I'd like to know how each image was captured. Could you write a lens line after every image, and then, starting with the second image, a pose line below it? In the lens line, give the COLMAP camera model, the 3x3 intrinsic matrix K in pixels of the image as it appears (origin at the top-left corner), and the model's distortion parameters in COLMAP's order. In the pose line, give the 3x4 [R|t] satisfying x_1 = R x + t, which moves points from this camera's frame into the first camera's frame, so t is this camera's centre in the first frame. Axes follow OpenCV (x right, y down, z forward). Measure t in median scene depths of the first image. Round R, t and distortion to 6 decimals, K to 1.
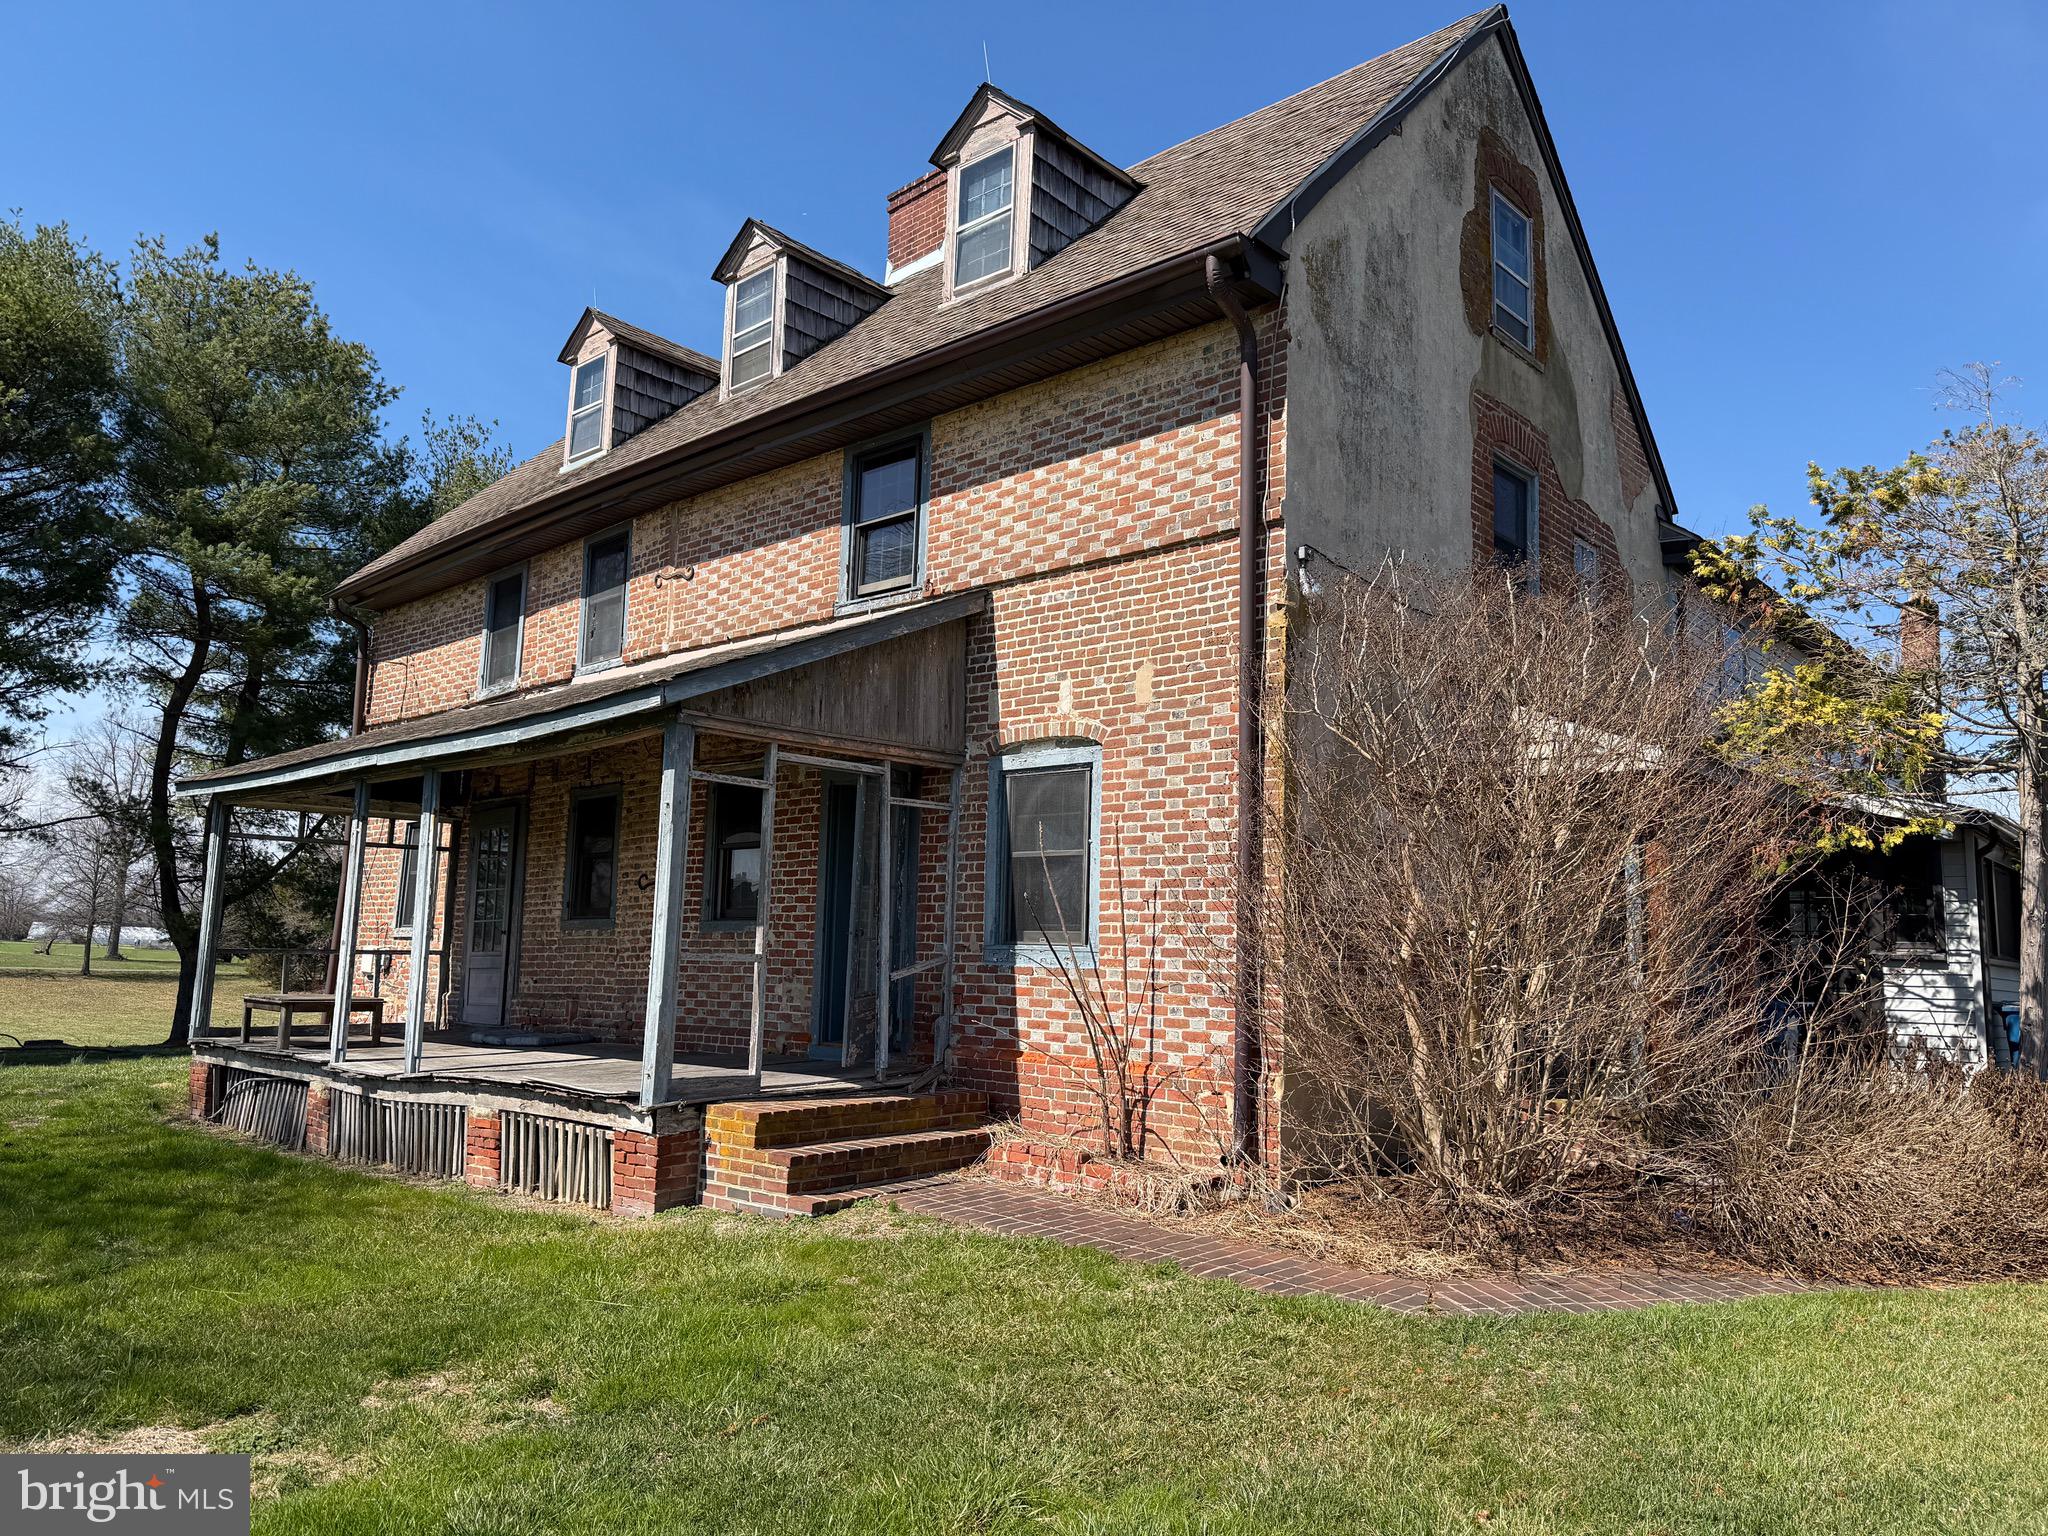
lens RADIAL K [[1421.7, 0, 1018.7], [0, 1421.7, 767.1], [0, 0, 1]] dist [0.048750, -0.032922]
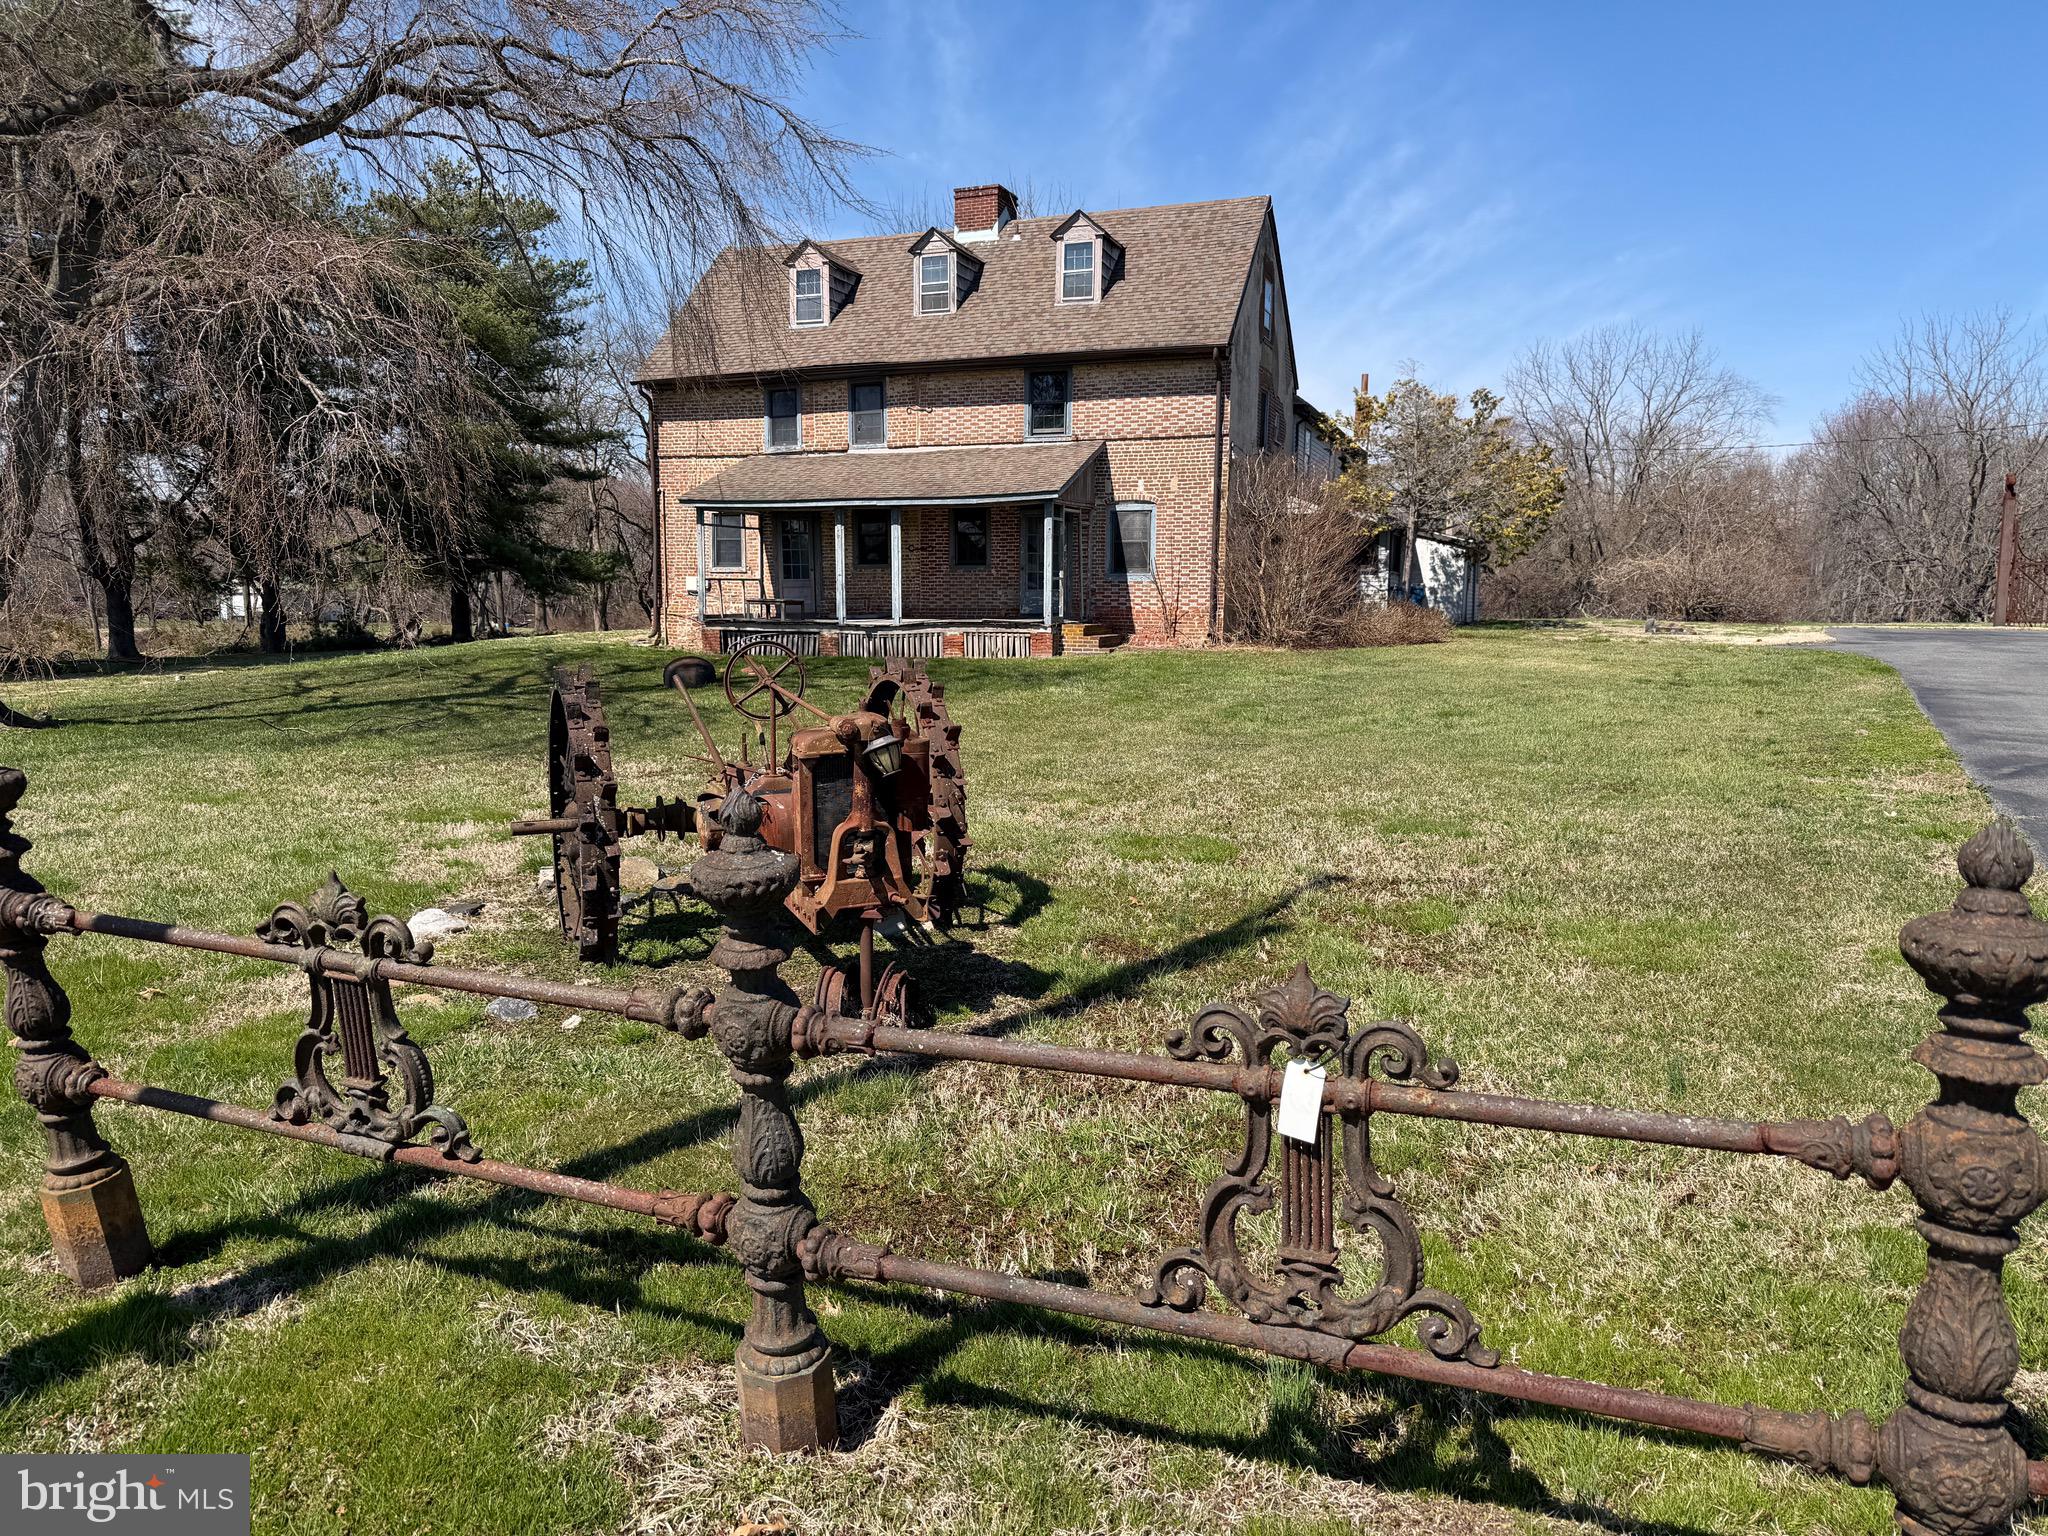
lens RADIAL K [[1421.7, 0, 1026.3], [0, 1421.7, 771.8], [0, 0, 1]] dist [0.048750, -0.032922]
pose [[0.925372, -0.063198, 0.373755, -1.211615], [-0.034696, 0.967743, 0.249537, -0.187692], [-0.377469, -0.243882, 0.893330, -1.515894]]
